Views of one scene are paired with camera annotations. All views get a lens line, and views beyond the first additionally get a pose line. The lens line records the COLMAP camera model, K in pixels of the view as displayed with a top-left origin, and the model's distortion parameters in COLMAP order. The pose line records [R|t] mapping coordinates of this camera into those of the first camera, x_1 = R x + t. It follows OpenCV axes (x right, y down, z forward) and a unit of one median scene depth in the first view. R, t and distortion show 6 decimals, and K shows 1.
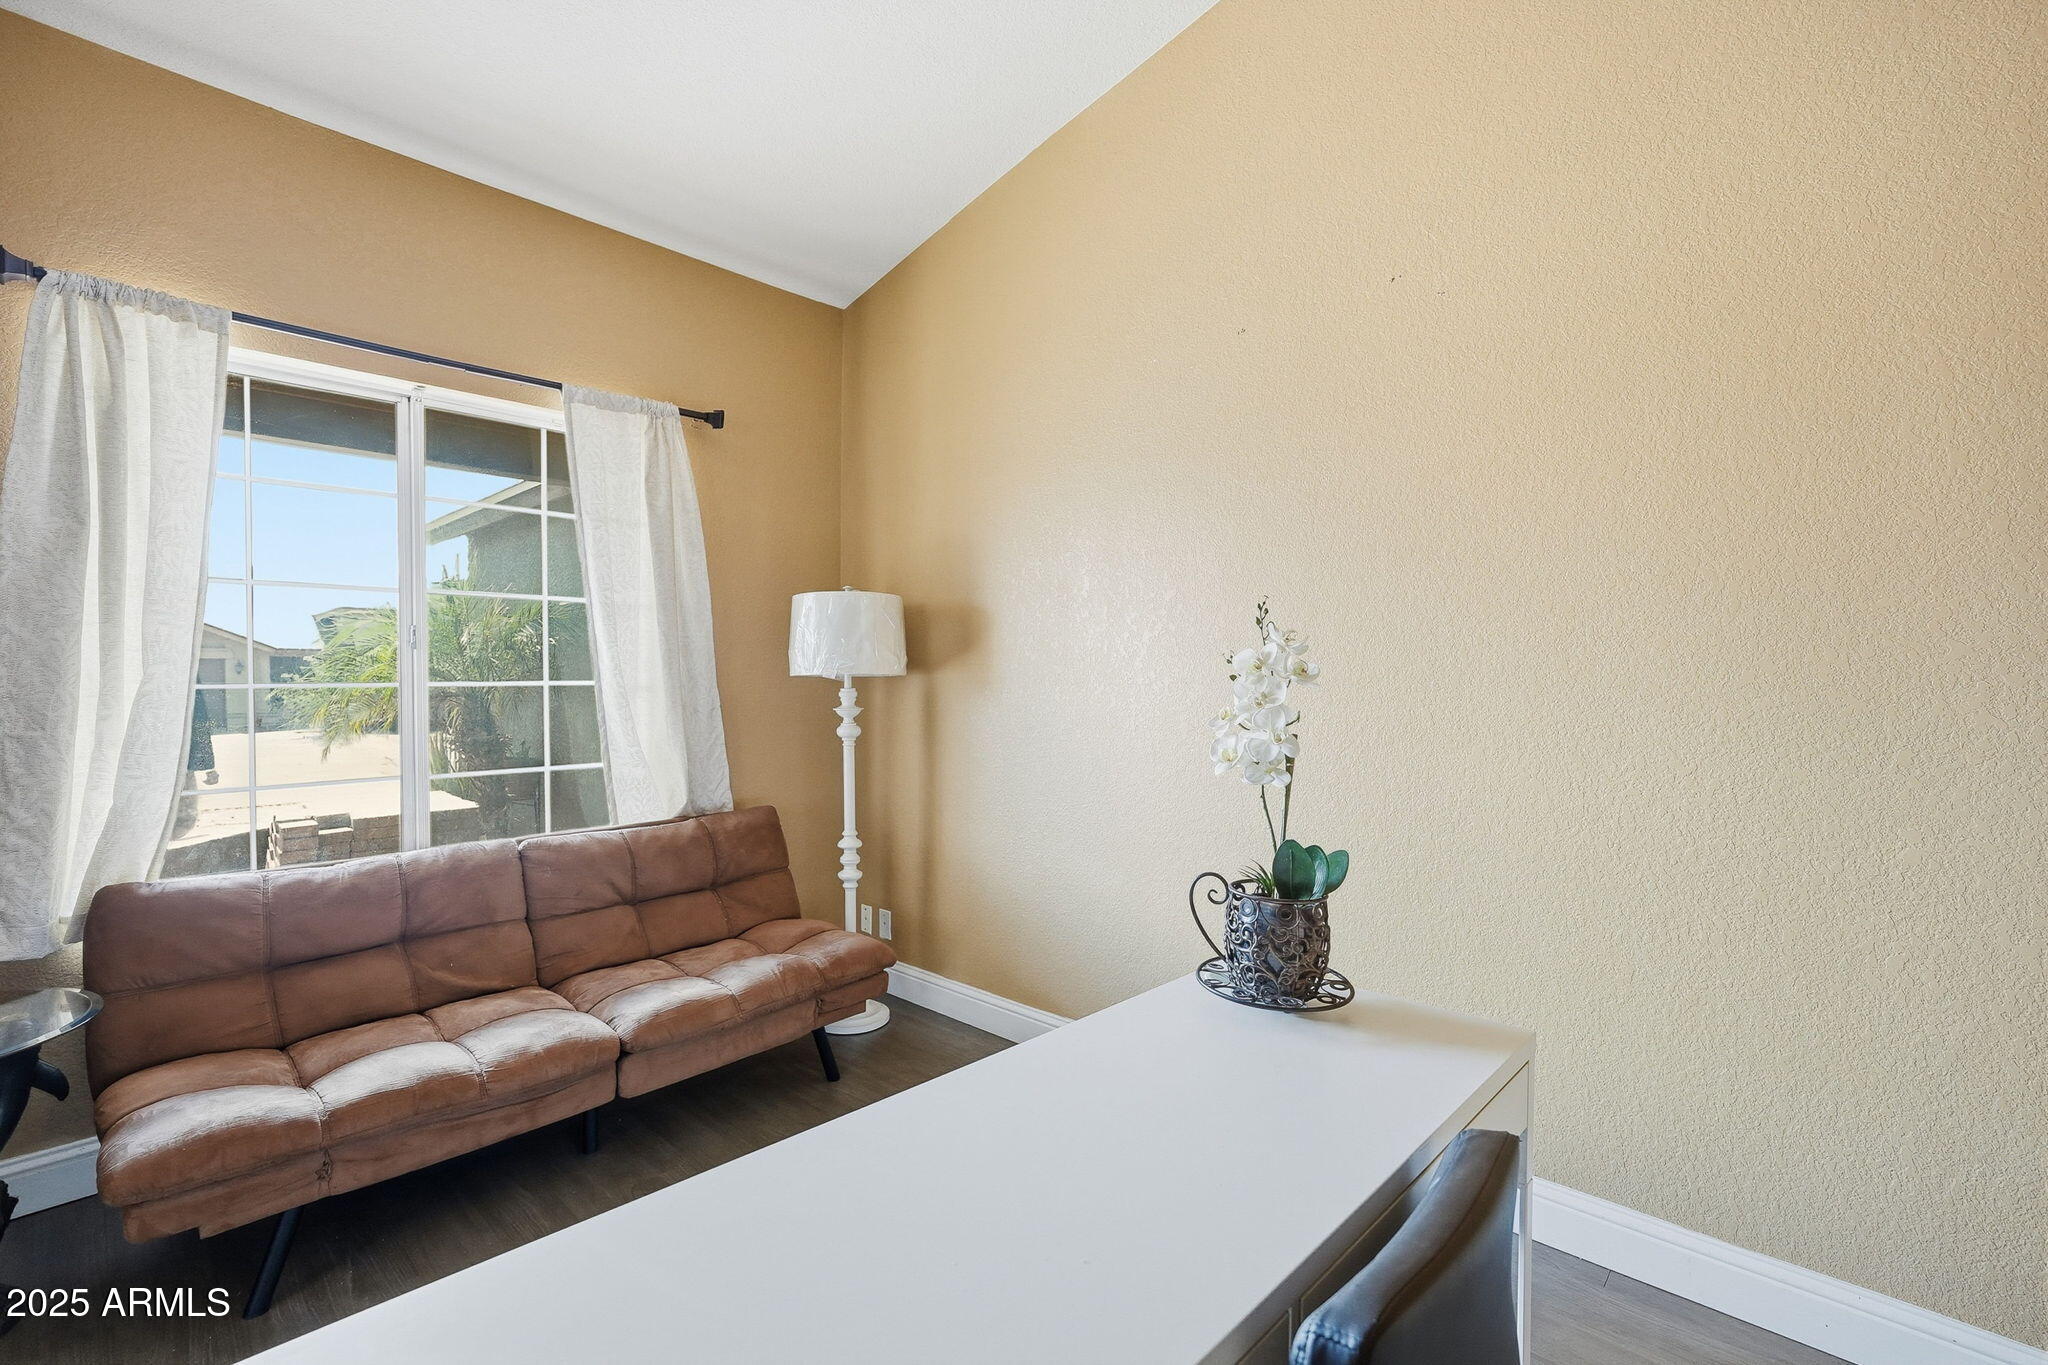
lens RADIAL K [[930.2, 0, 1002.2], [0, 930.2, 687.8], [0, 0, 1]] dist [-0.016894, 0.011632]
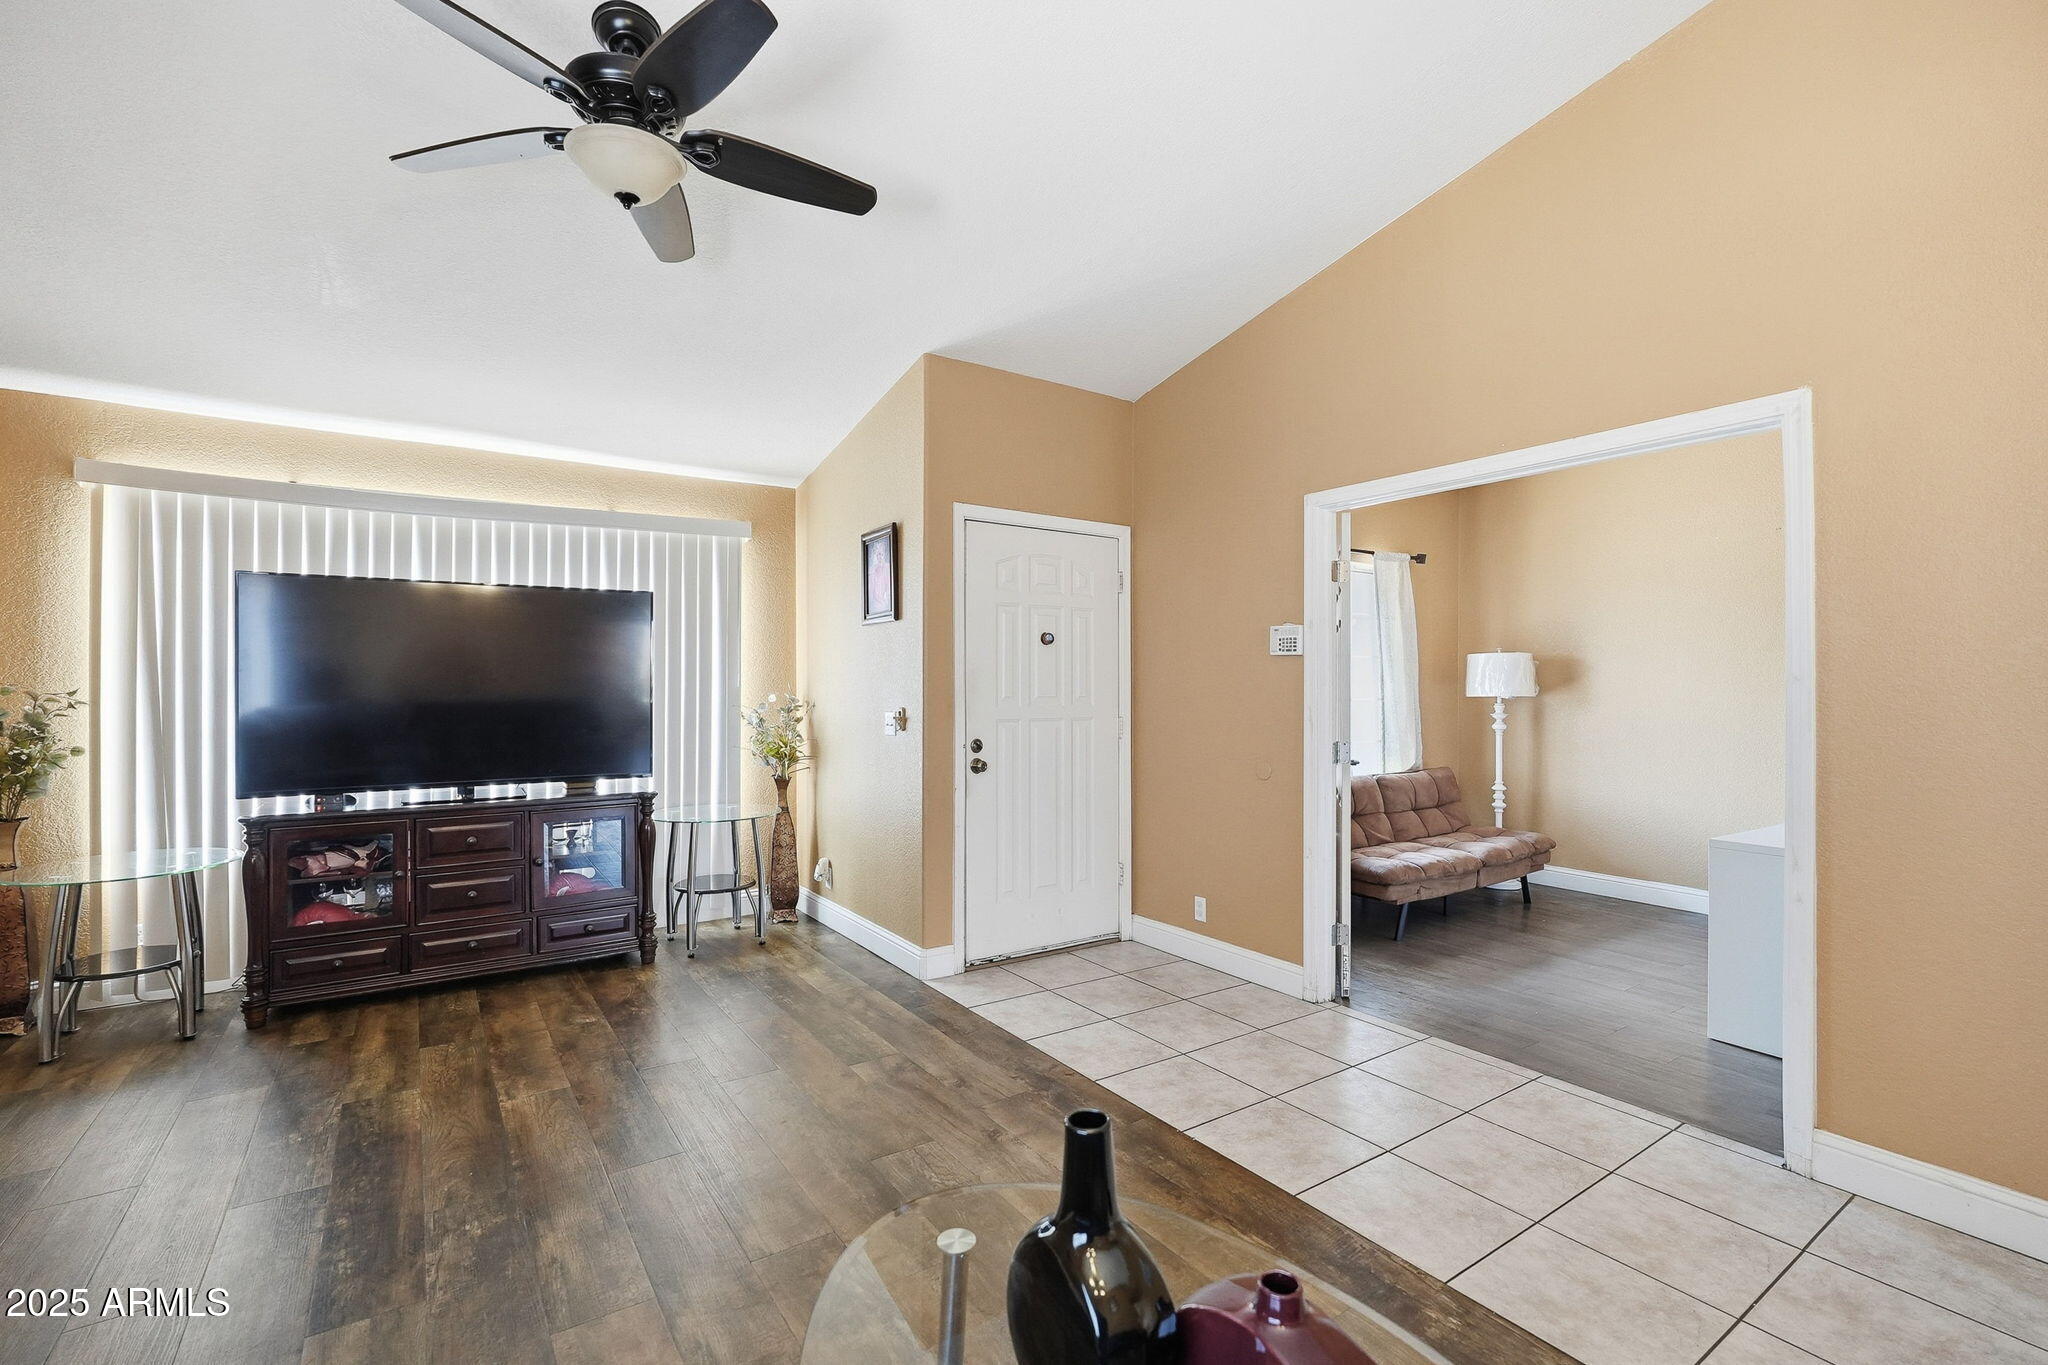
lens RADIAL K [[899.3, 0, 1023.4], [0, 899.3, 690.9], [0, 0, 1]] dist [-0.005343, 0.000318]
pose [[0.980041, 0.010761, -0.198503, -0.738070], [-0.011514, 0.999930, -0.002639, -0.009012], [0.198460, 0.004872, 0.980097, -0.934389]]
